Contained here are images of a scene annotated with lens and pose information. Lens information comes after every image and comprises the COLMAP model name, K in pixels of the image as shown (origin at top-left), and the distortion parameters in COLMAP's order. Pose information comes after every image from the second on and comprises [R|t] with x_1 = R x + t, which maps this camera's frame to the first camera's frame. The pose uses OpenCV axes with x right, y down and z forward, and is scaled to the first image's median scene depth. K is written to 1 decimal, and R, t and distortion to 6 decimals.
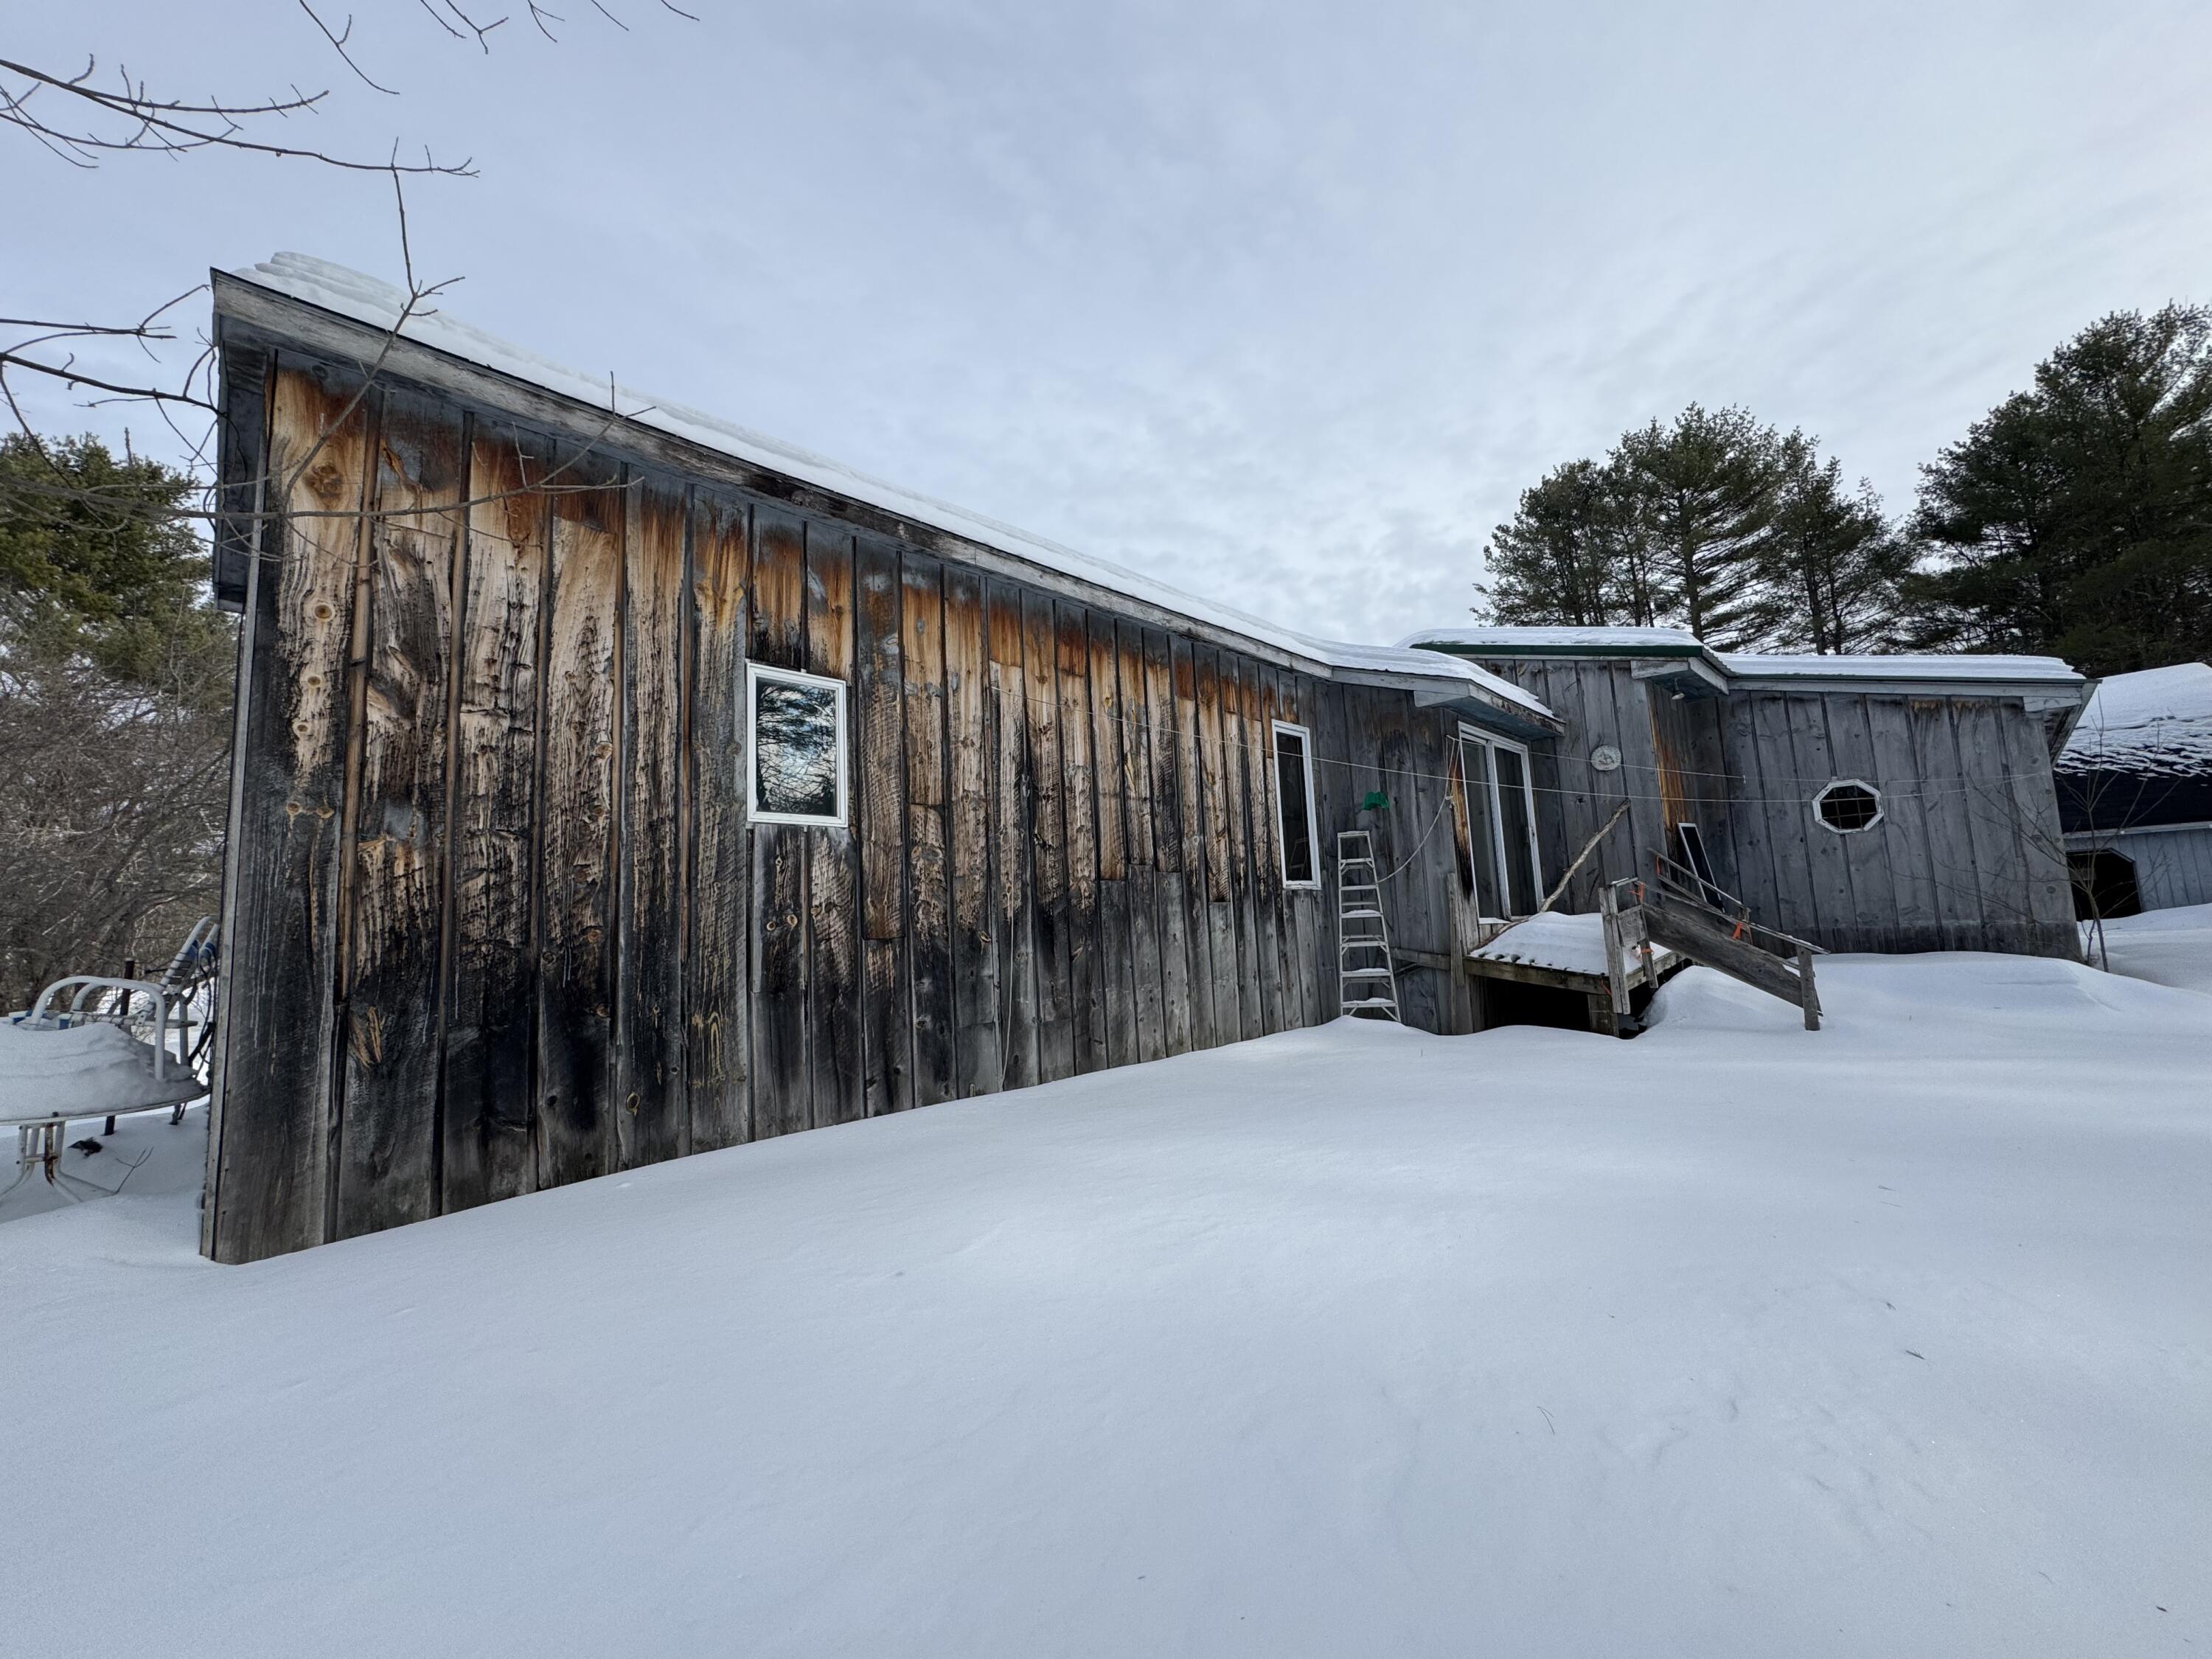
lens RADIAL K [[873.4, 0, 1125.2], [0, 873.4, 827.3], [0, 0, 1]] dist [-0.003994, 0.000055]
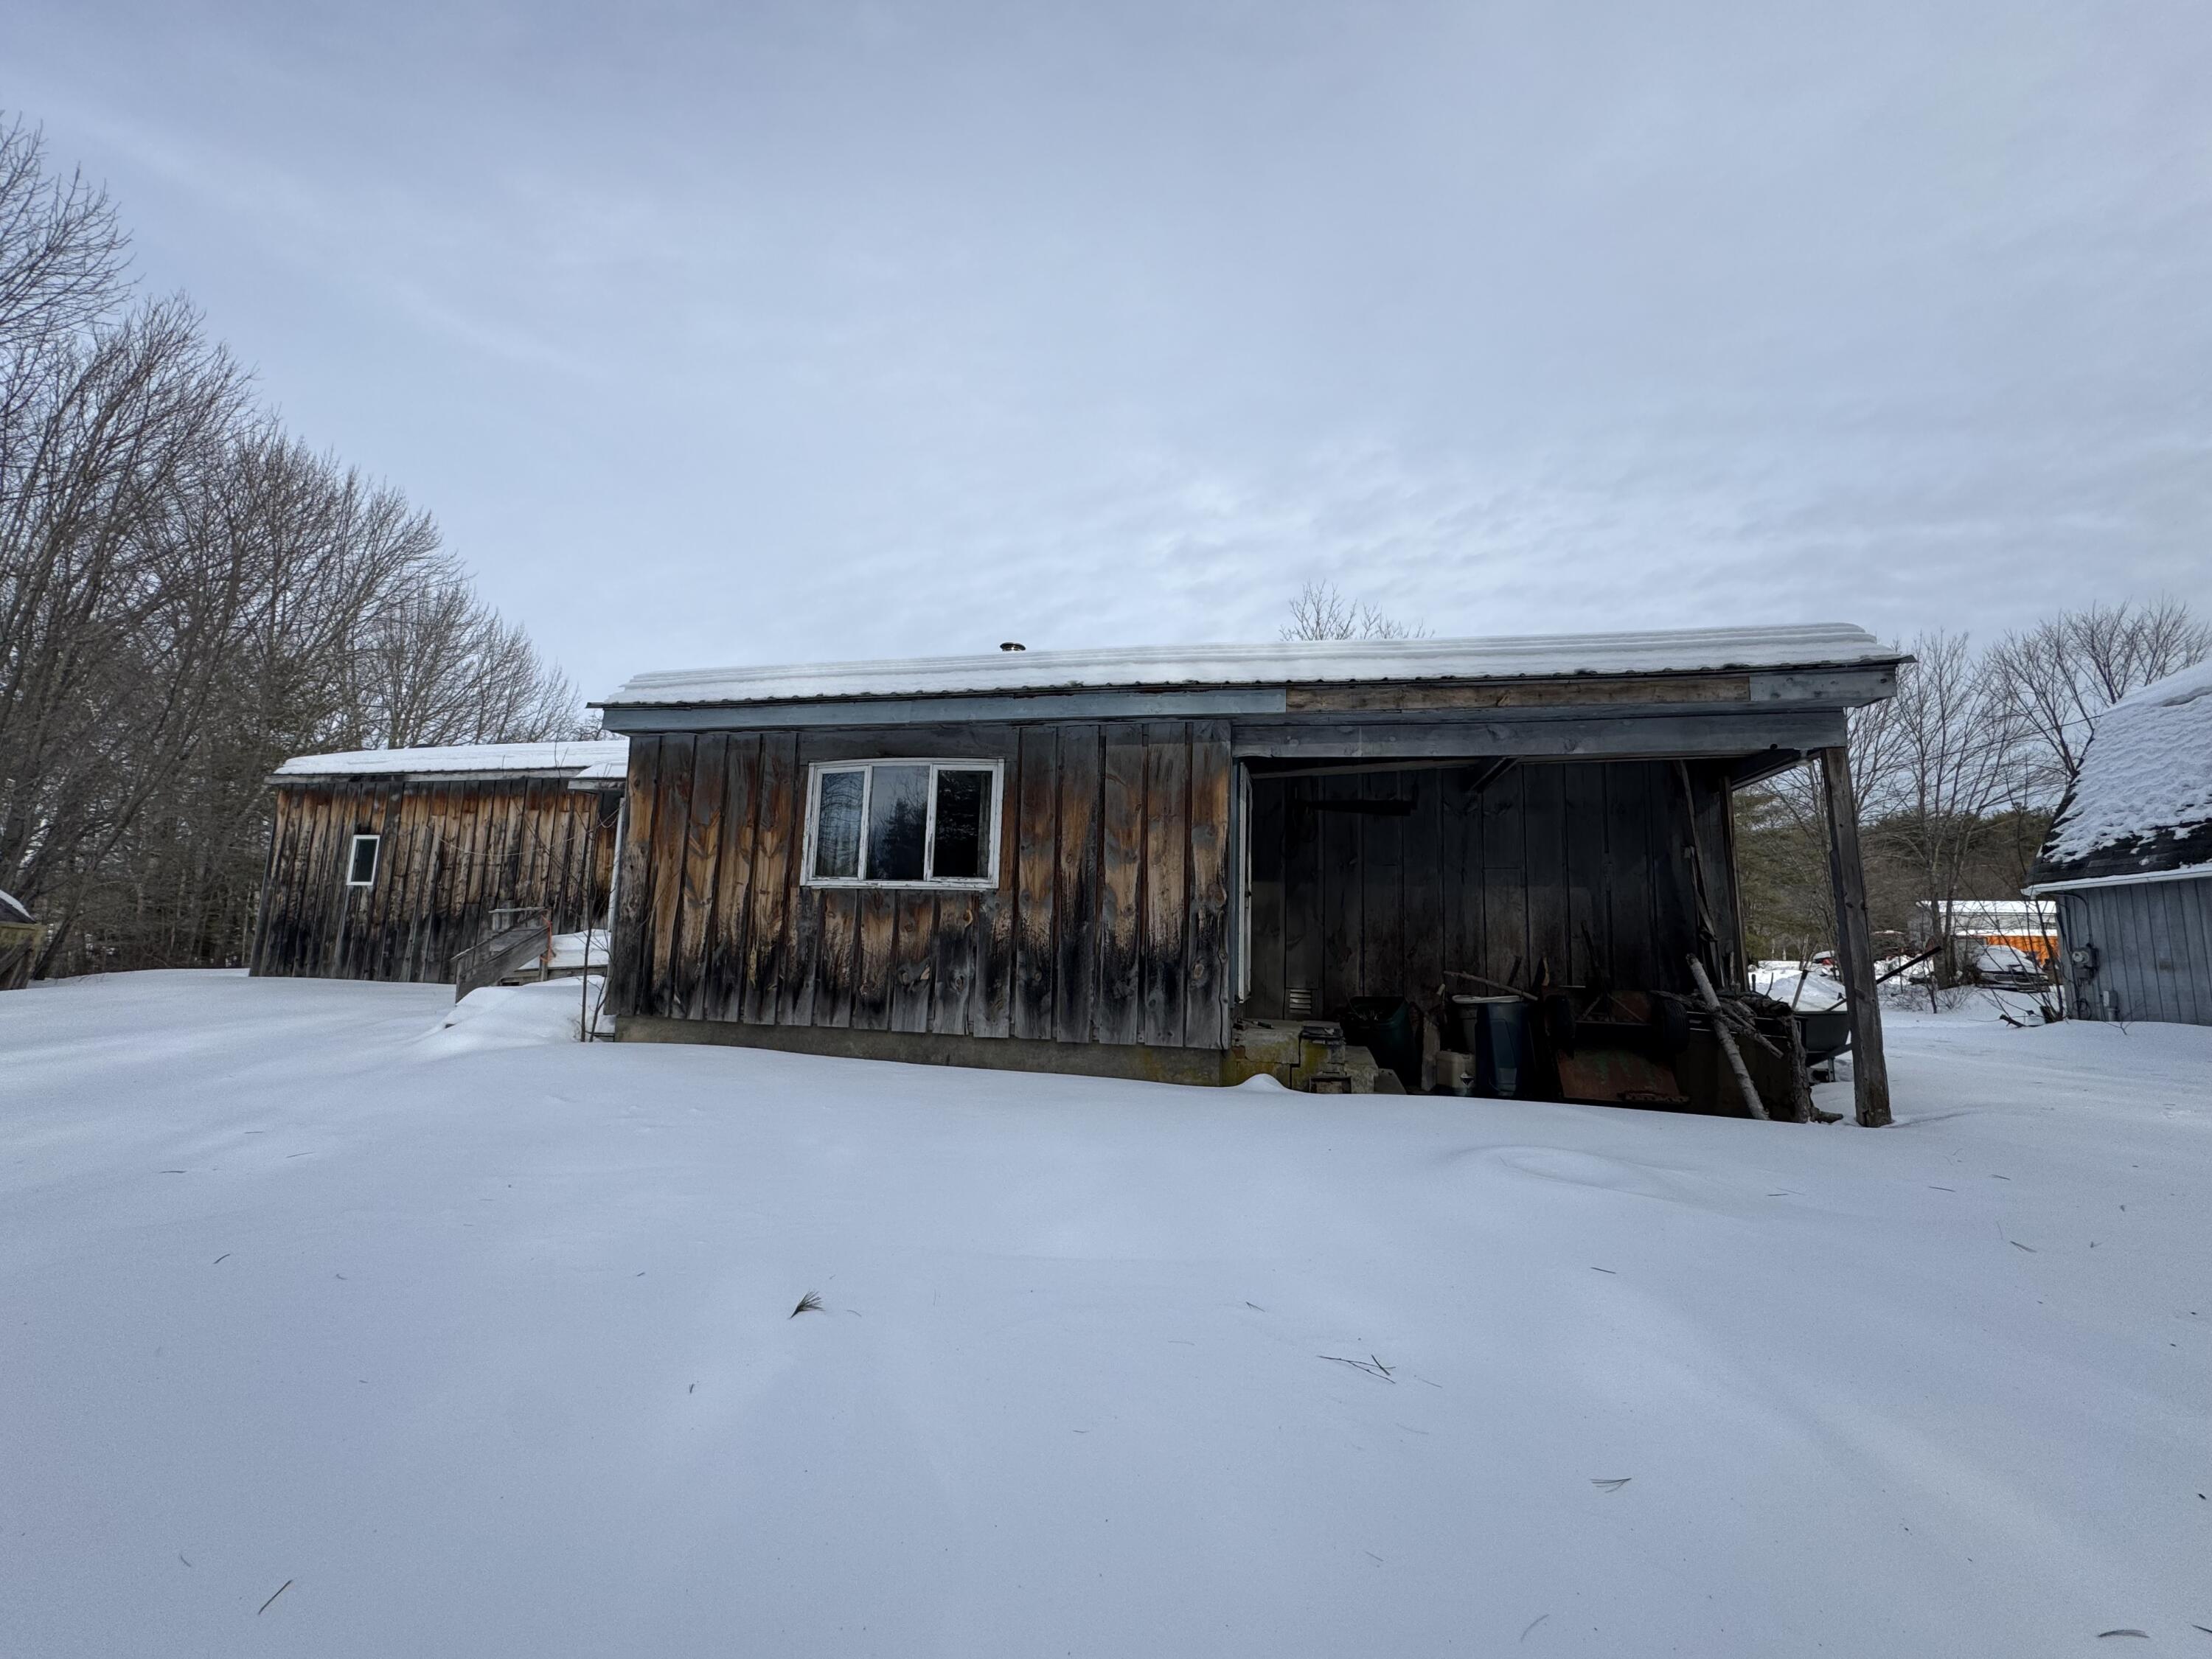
lens RADIAL K [[873.4, 0, 1107.3], [0, 873.4, 830.1], [0, 0, 1]] dist [-0.003994, 0.000055]
pose [[0.521080, -0.056547, -0.851632, 3.065156], [0.052476, 0.998038, -0.034159, 0.039202], [0.851893, -0.026891, 0.523025, 1.378089]]
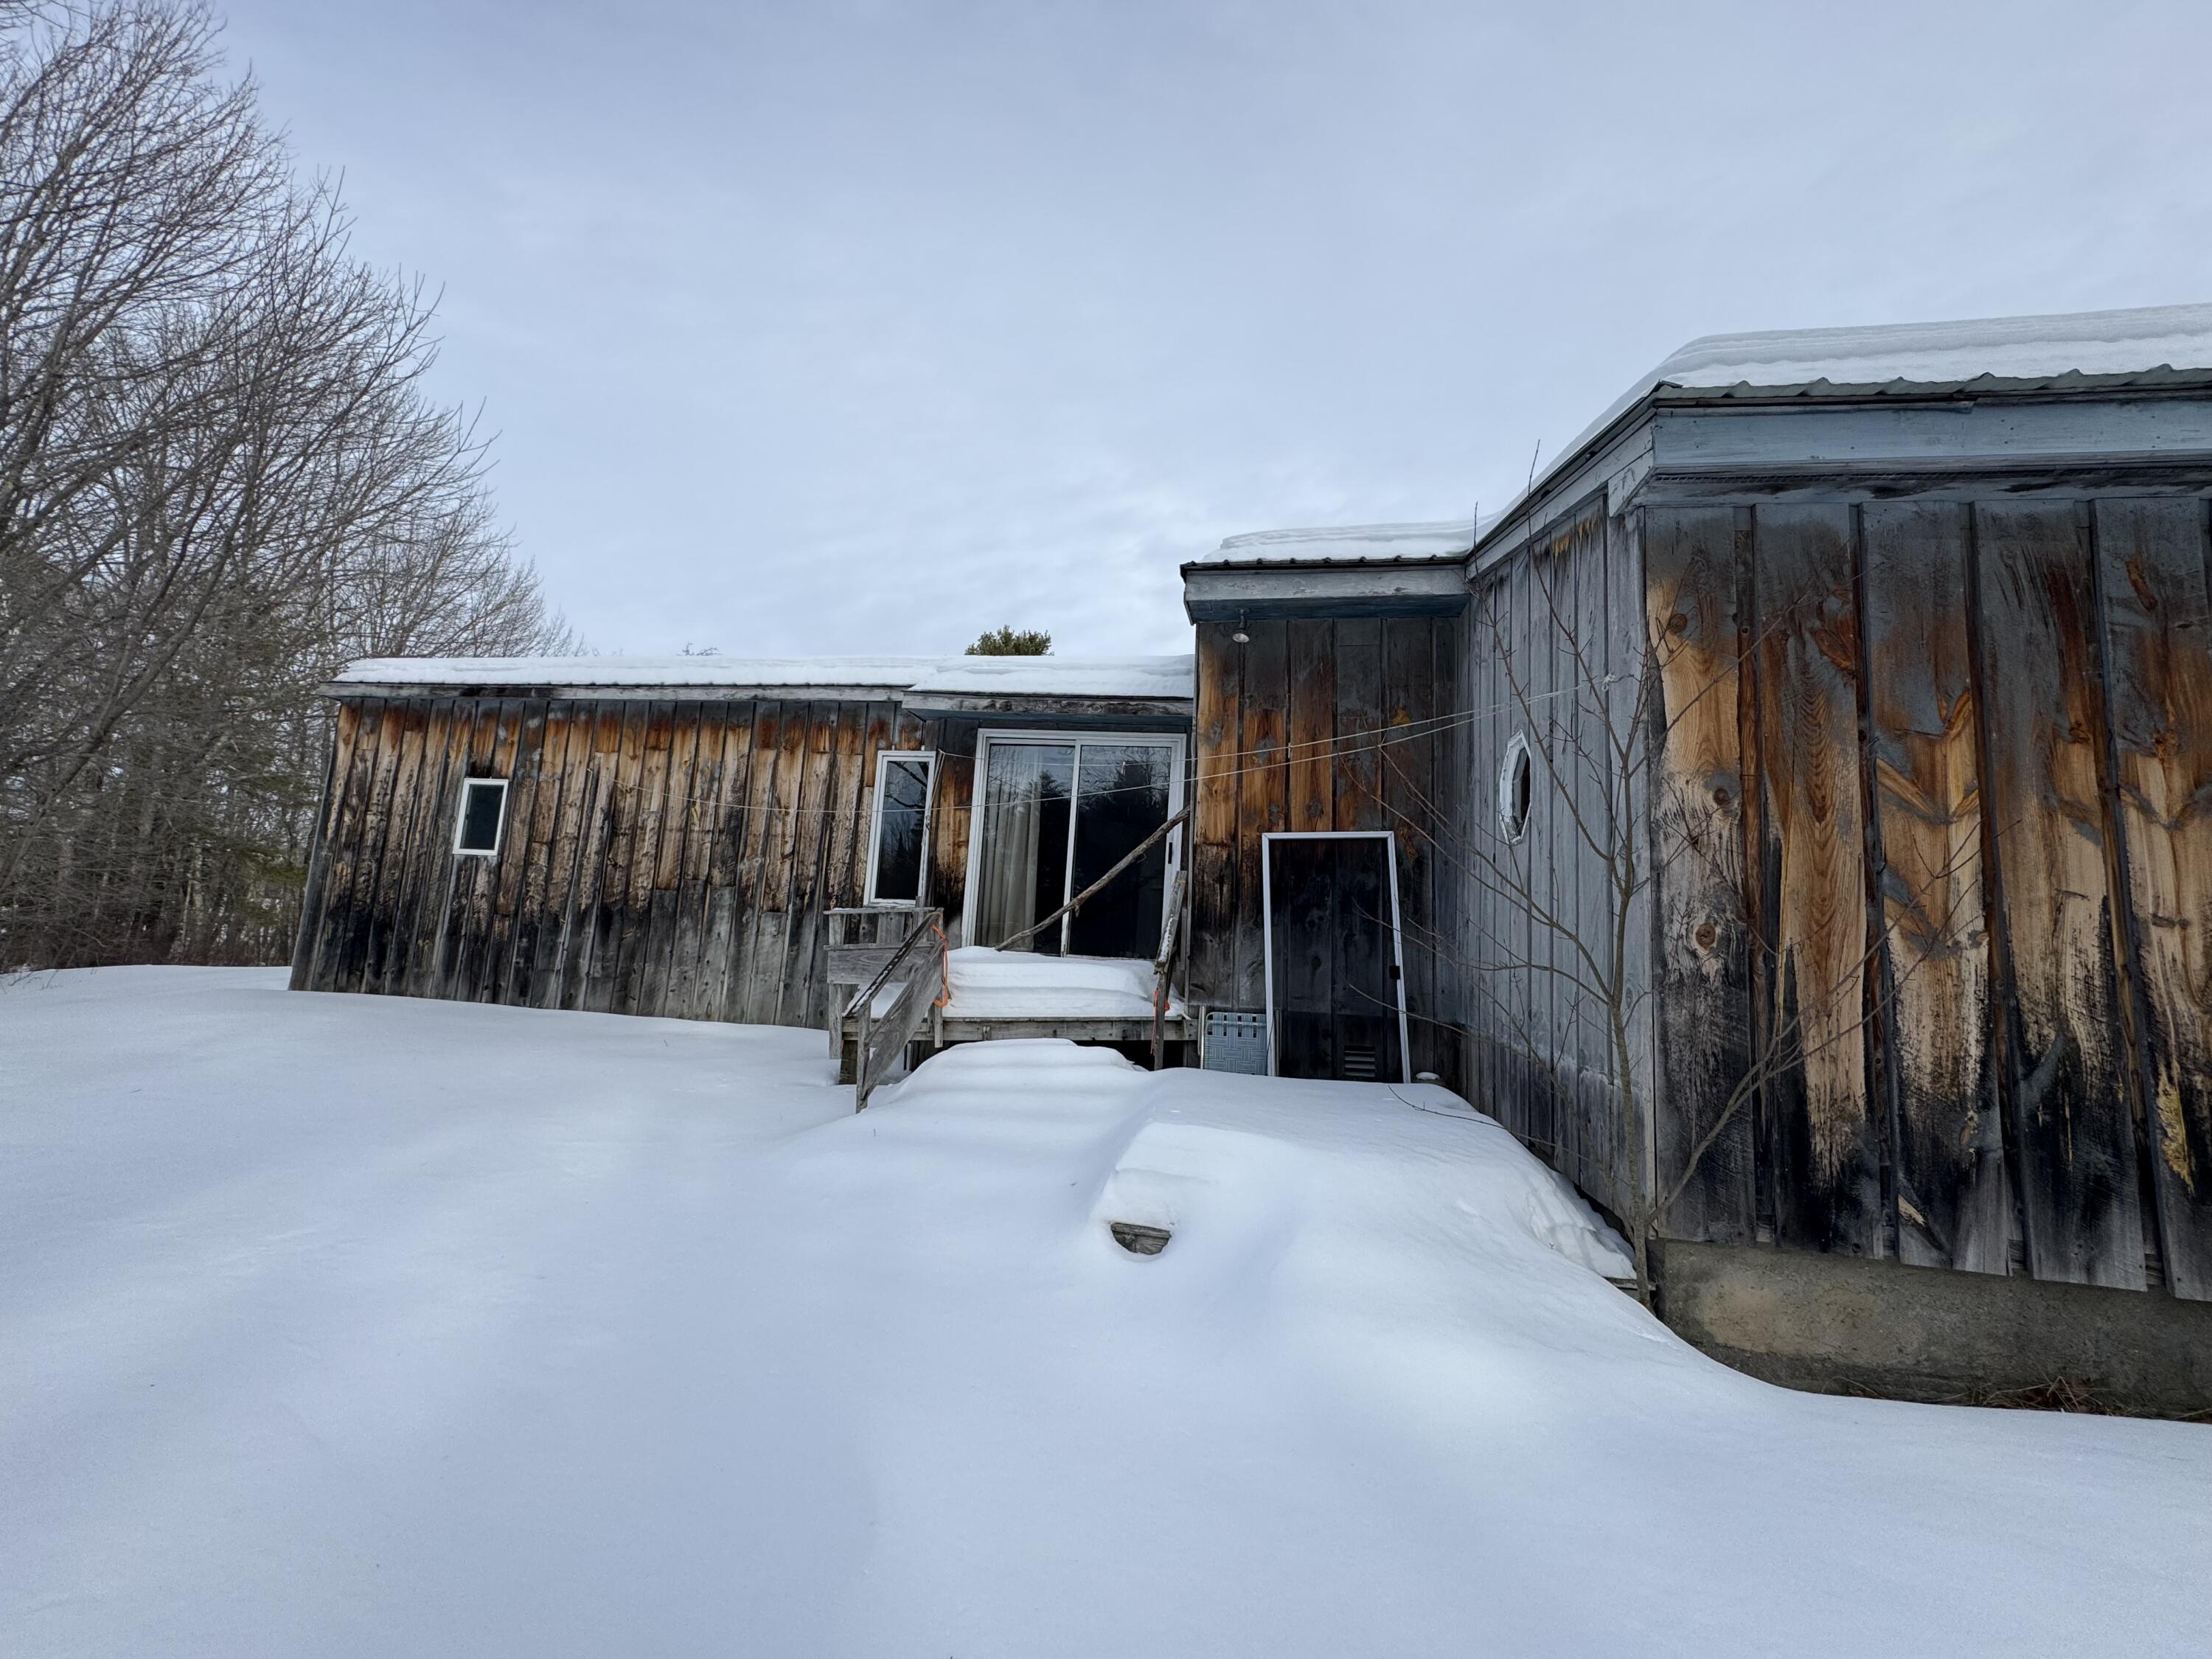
lens RADIAL K [[873.4, 0, 1110.5], [0, 873.4, 835.2], [0, 0, 1]] dist [-0.003994, 0.000055]
pose [[0.564485, -0.027219, -0.824994, 1.783275], [0.014373, 0.999629, -0.023147, 0.016561], [0.825318, 0.001208, 0.564667, 0.896720]]
